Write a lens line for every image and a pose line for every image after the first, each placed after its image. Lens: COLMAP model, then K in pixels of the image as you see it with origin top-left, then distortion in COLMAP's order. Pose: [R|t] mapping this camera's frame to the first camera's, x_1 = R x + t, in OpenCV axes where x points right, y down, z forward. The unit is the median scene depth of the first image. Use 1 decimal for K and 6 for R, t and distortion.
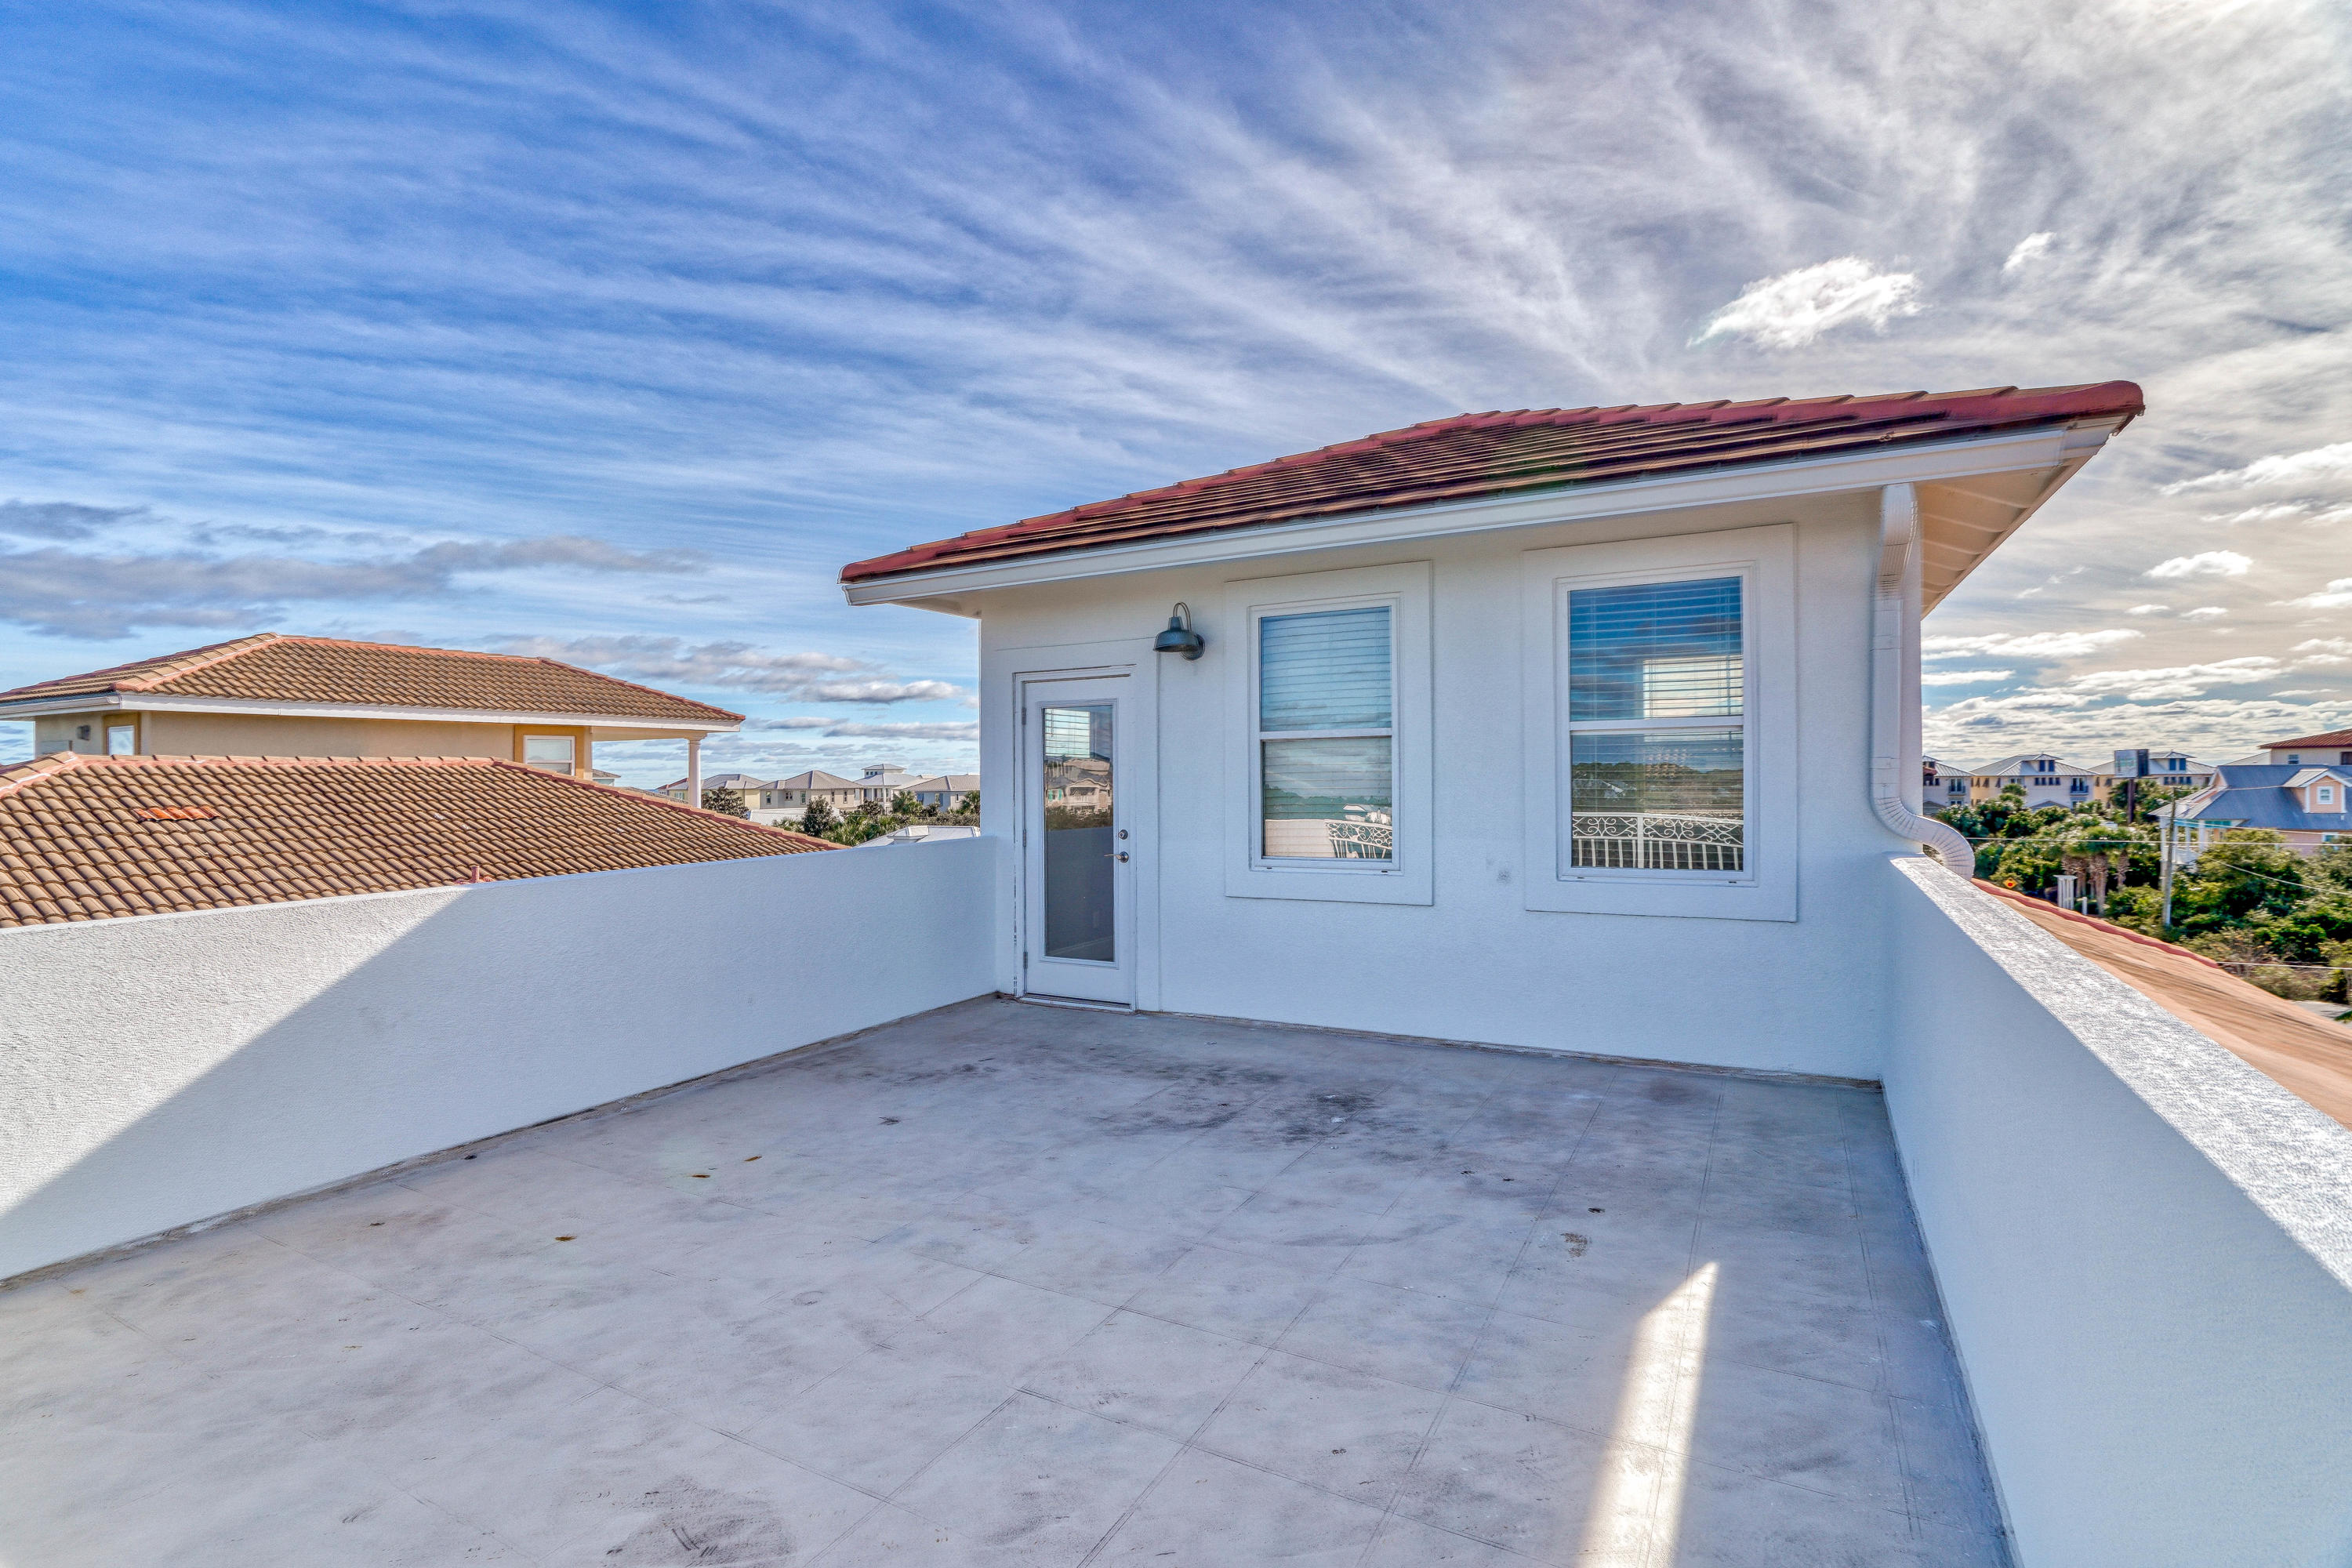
lens RADIAL K [[1104.1, 0, 1180.8], [0, 1104.1, 780.3], [0, 0, 1]] dist [-0.018346, 0.006175]
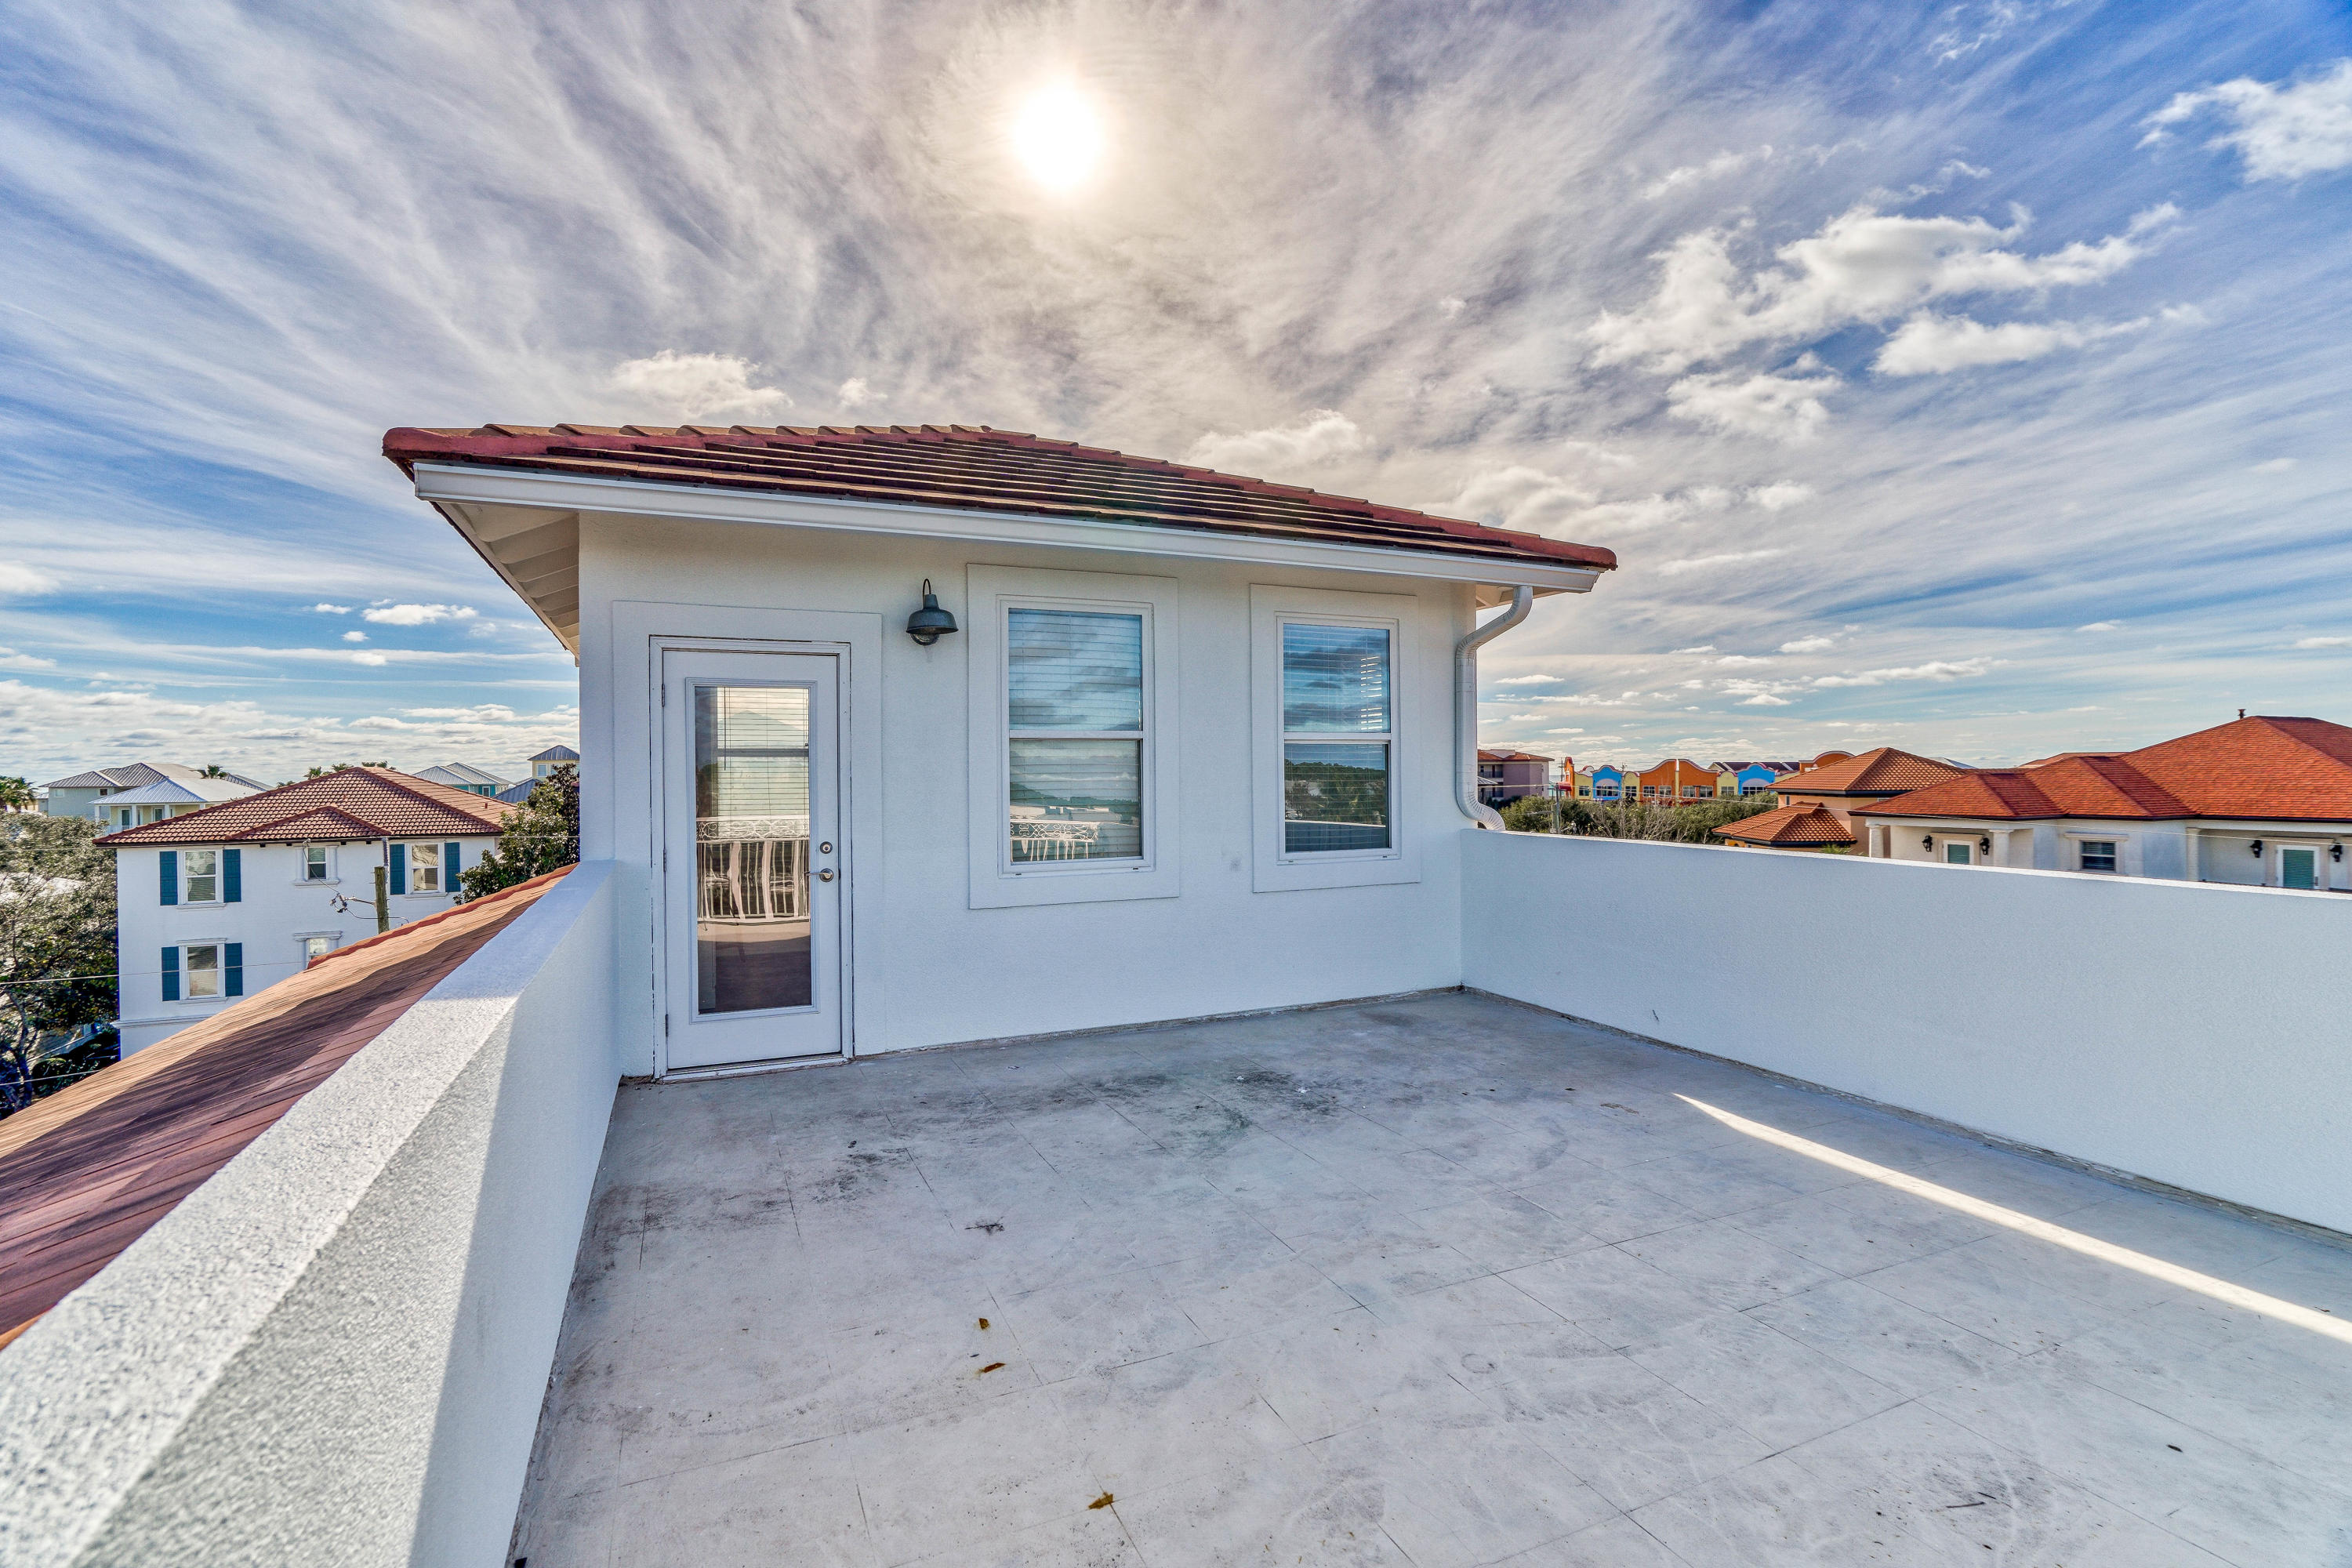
lens RADIAL K [[1072.8, 0, 1176.0], [0, 1072.8, 784.0], [0, 0, 1]] dist [-0.025979, 0.011311]
pose [[0.602134, 0.001154, 0.798394, -0.894484], [0.002272, 0.999992, -0.003159, 0.006899], [-0.798392, 0.003716, 0.602127, 0.521518]]
